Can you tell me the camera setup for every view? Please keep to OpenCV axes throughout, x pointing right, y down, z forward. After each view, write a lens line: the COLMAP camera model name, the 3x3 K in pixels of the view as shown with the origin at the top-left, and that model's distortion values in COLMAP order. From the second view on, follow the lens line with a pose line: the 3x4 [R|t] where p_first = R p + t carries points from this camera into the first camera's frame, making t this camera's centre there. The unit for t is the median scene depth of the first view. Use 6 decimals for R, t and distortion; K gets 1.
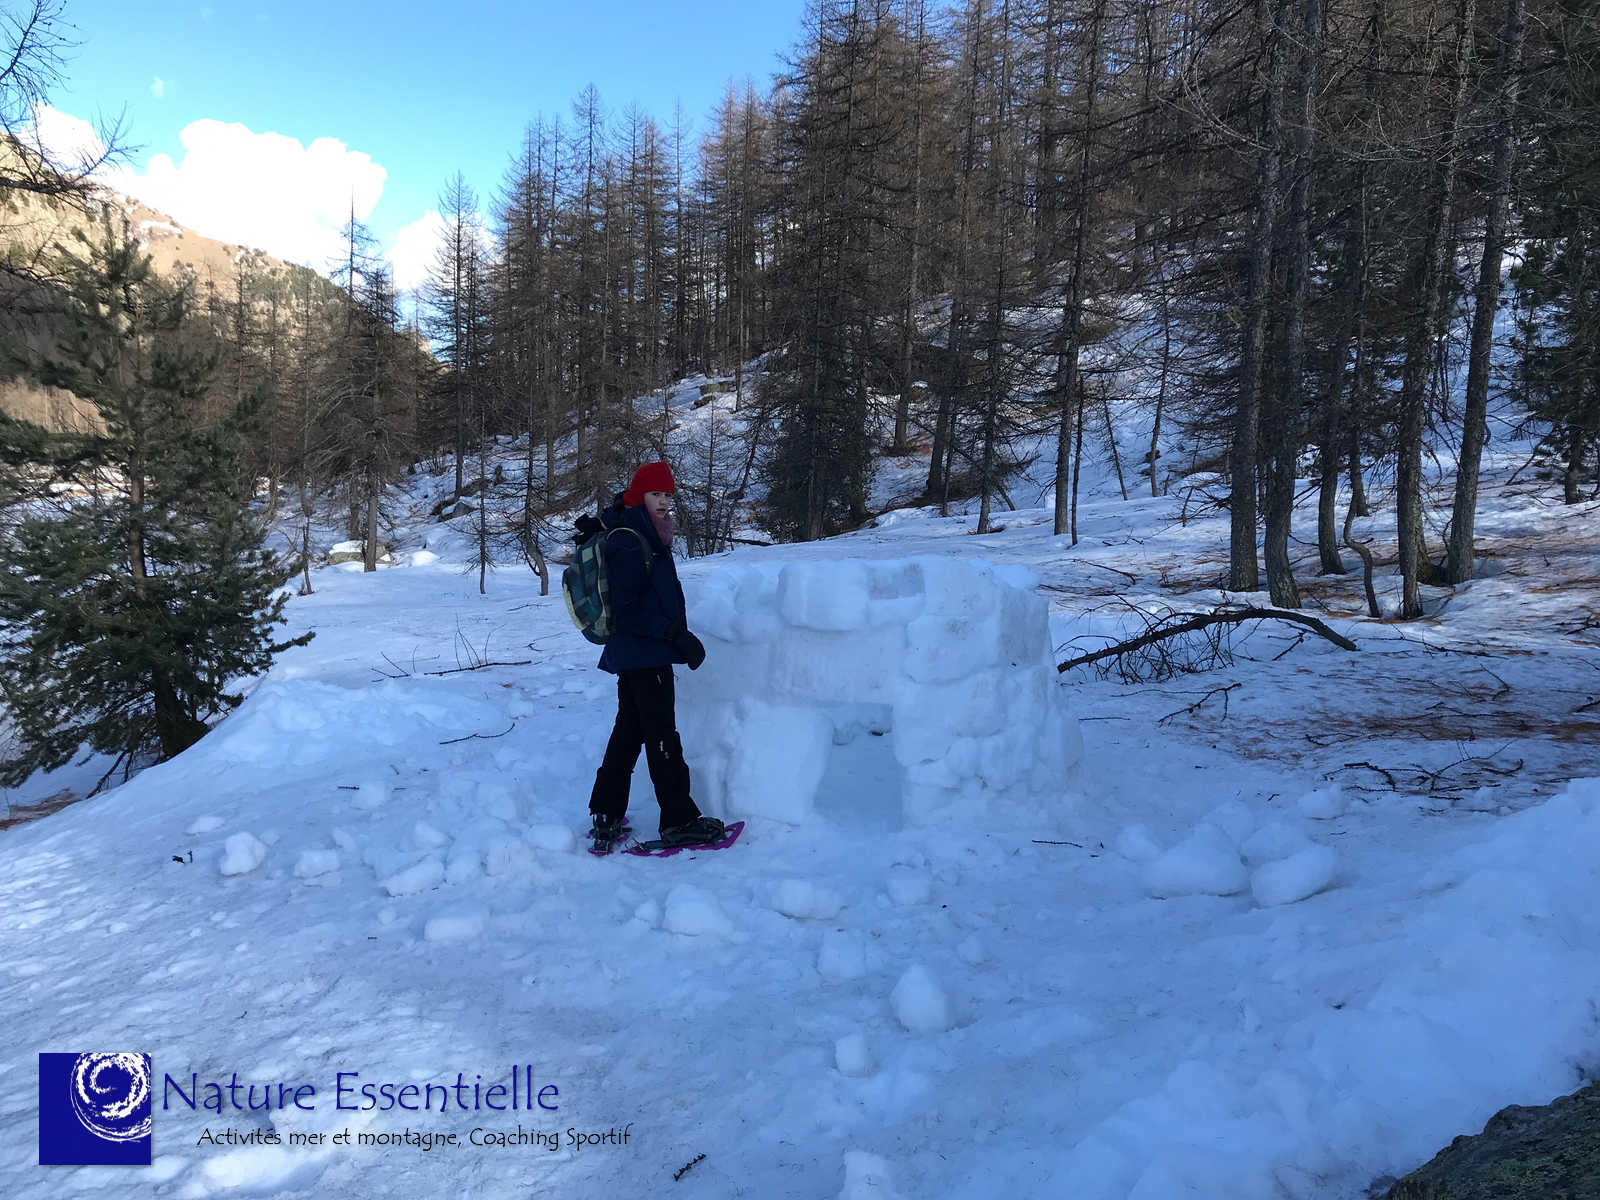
lens RADIAL K [[1313.6, 0, 796.6], [0, 1313.6, 599.8], [0, 0, 1]] dist [0.058519, -0.010247]
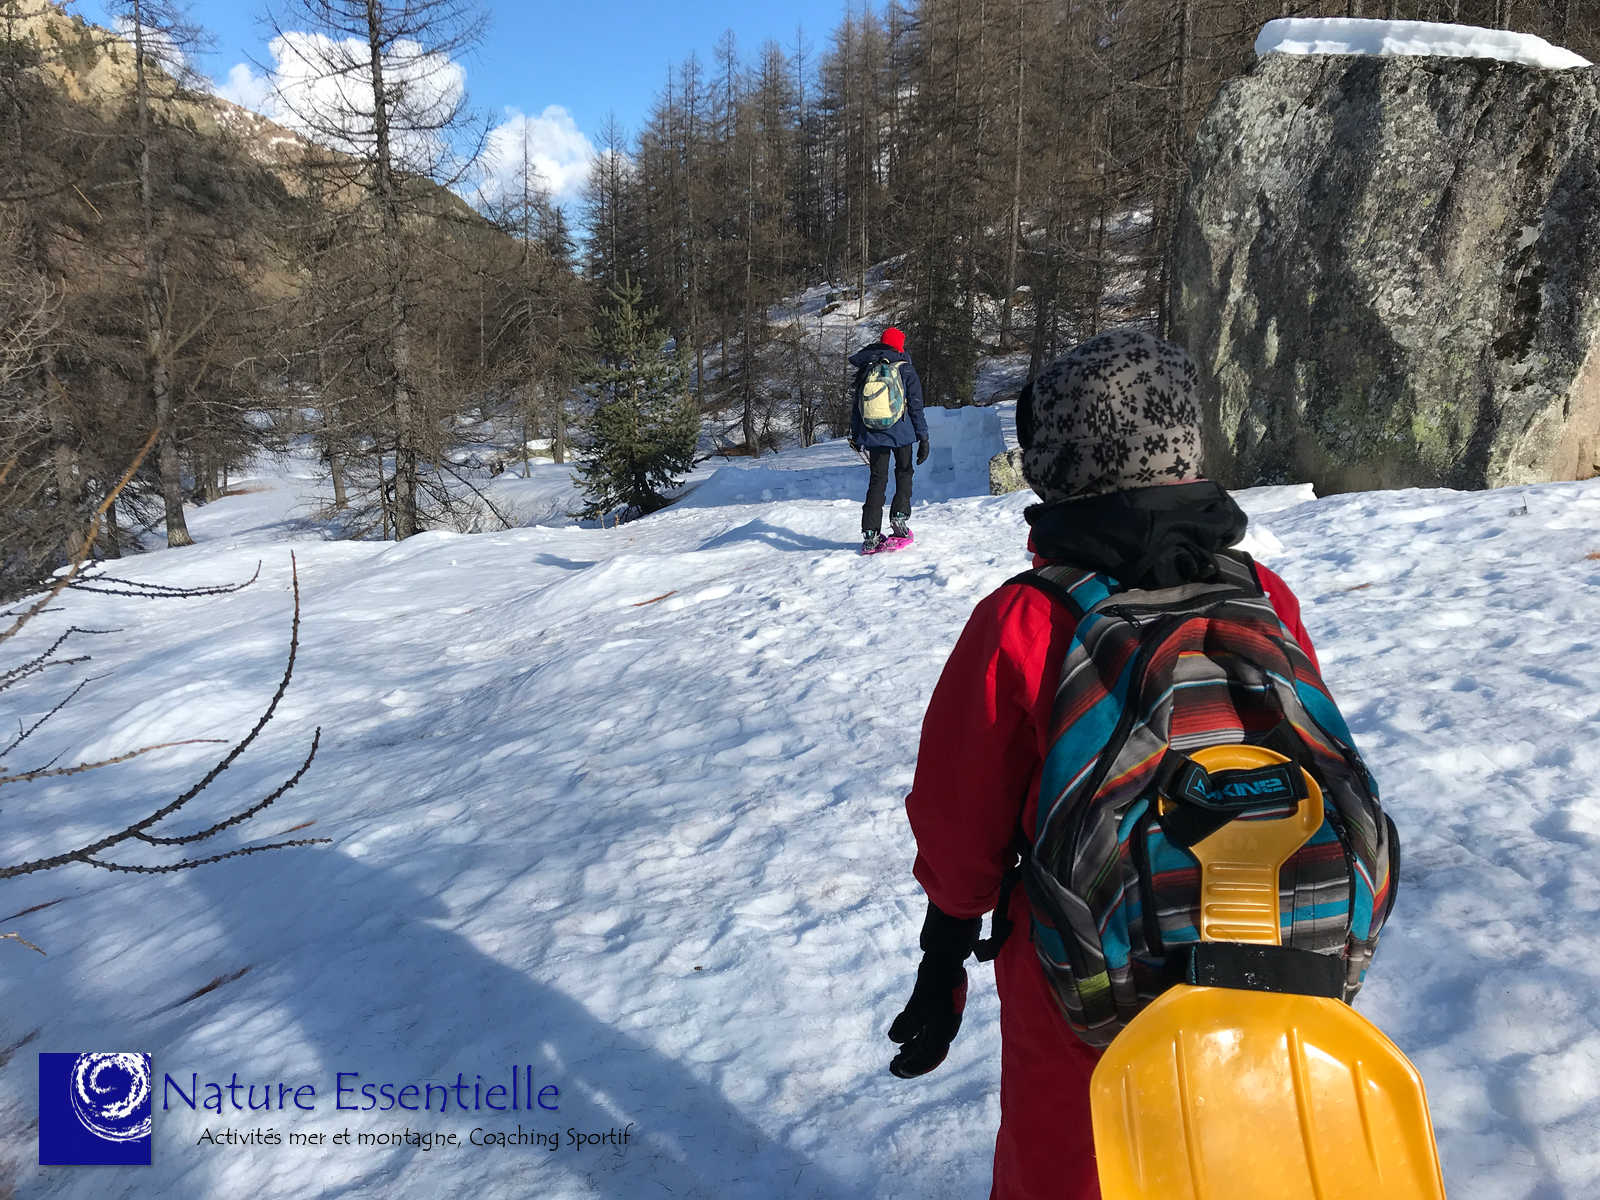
lens RADIAL K [[1313.6, 0, 805.5], [0, 1313.6, 597.8], [0, 0, 1]] dist [0.058519, -0.010247]
pose [[0.996683, -0.010991, -0.080639, -0.003298], [0.016962, 0.997133, 0.073738, 0.010895], [0.079597, -0.074861, 0.994012, -0.132445]]
